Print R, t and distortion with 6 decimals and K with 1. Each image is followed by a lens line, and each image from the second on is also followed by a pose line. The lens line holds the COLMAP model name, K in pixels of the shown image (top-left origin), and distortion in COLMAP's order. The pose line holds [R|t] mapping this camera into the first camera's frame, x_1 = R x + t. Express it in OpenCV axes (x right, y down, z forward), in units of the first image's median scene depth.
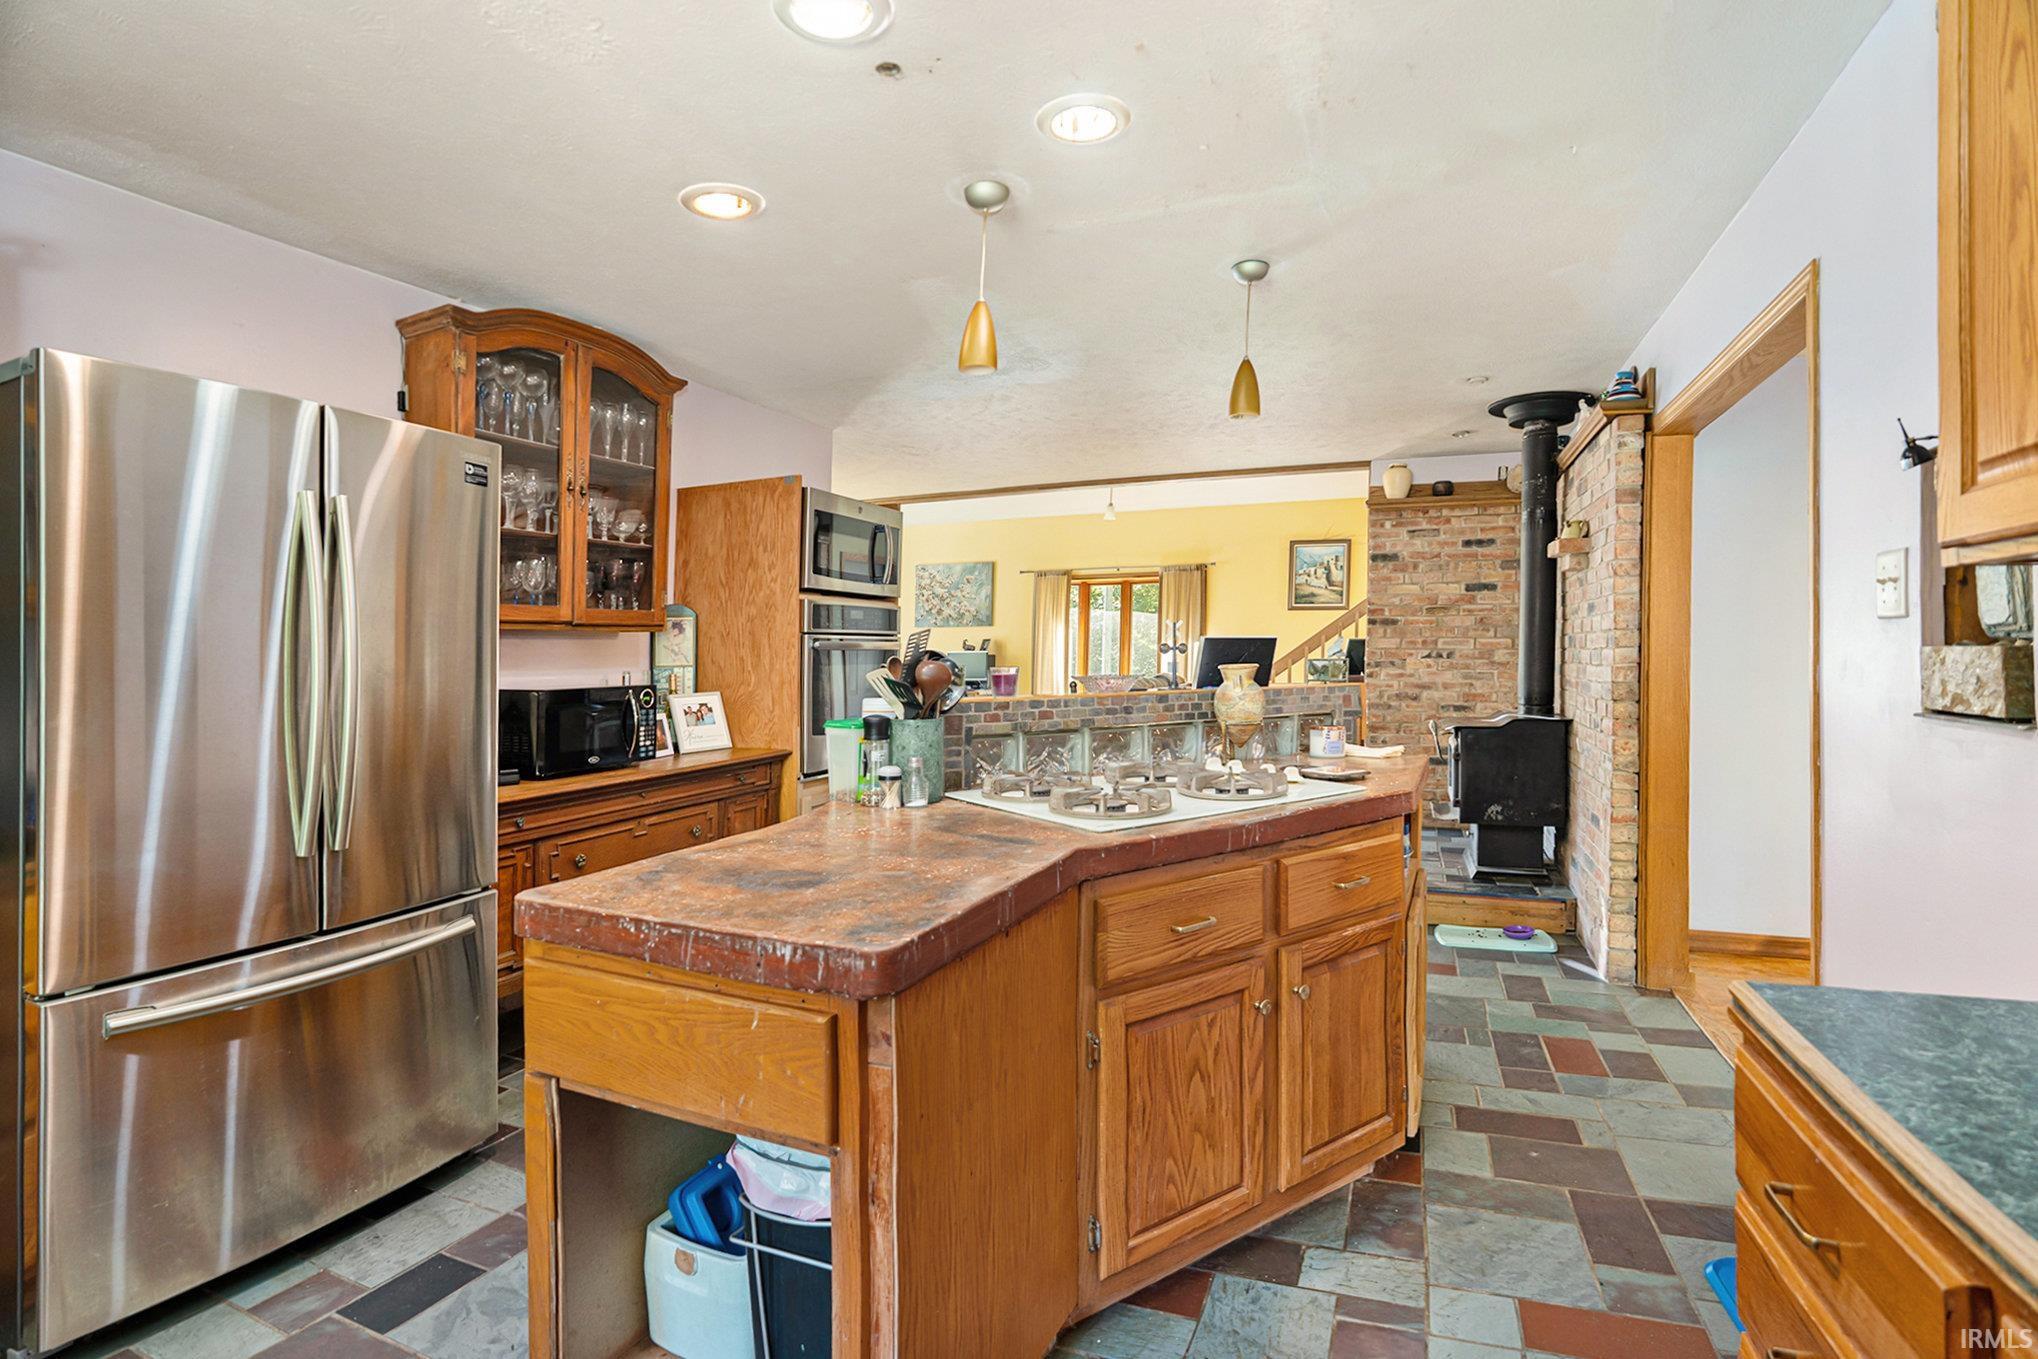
lens RADIAL K [[974.8, 0, 1018.5], [0, 974.8, 670.4], [0, 0, 1]] dist [-0.038970, 0.001011]
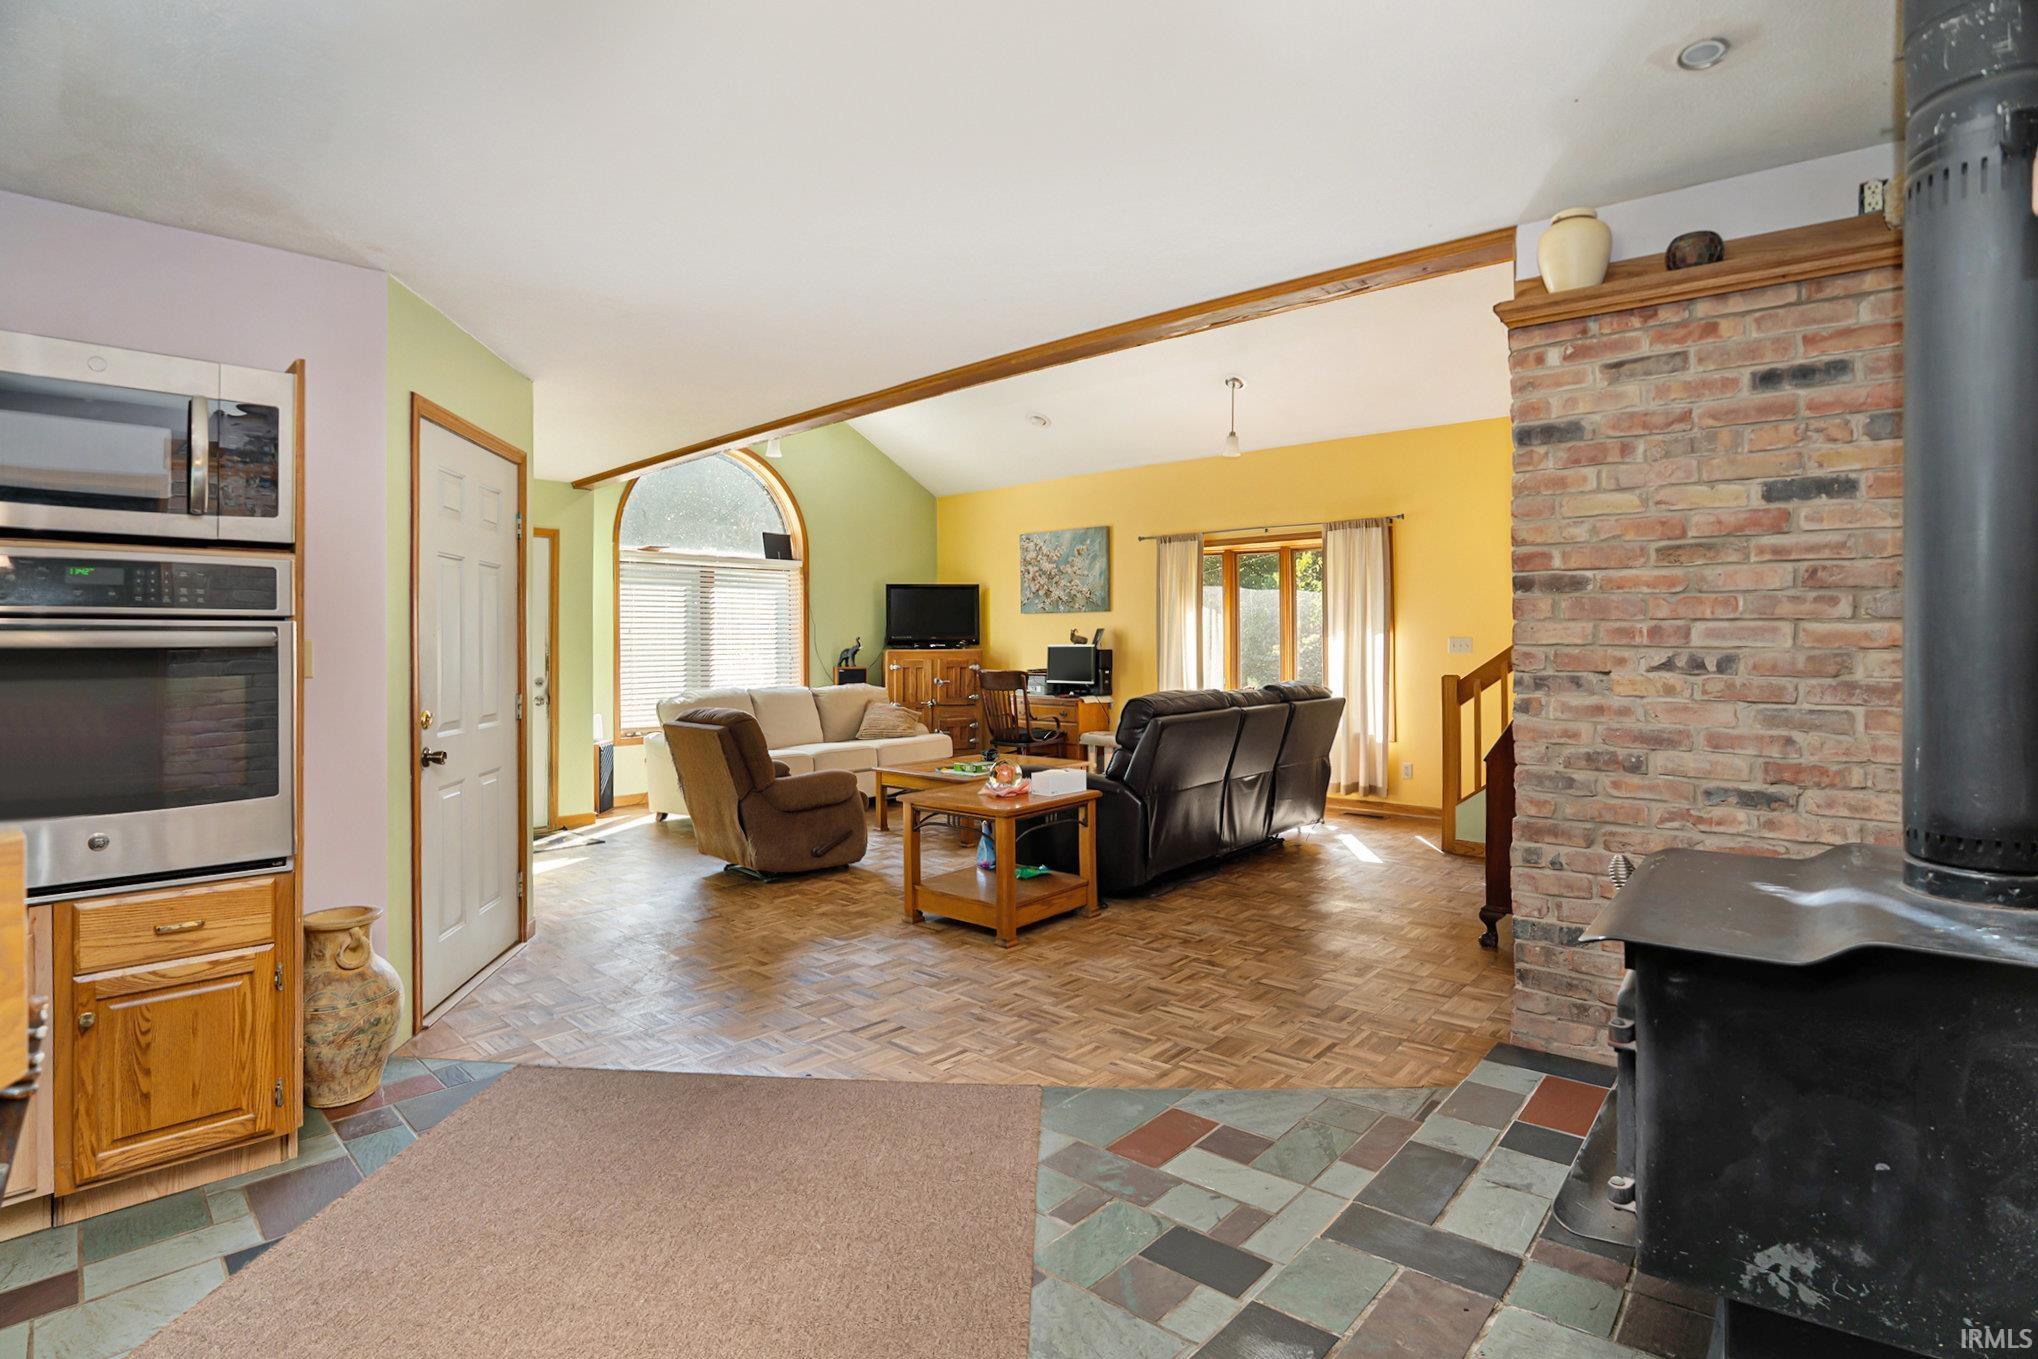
lens RADIAL K [[974.8, 0, 1004.7], [0, 974.8, 626.7], [0, 0, 1]] dist [-0.038970, 0.001011]
pose [[0.947085, -0.002755, -0.320970, 0.289169], [-0.008240, 0.999425, -0.032892, -0.015858], [0.320876, 0.033796, 0.946518, 0.529548]]
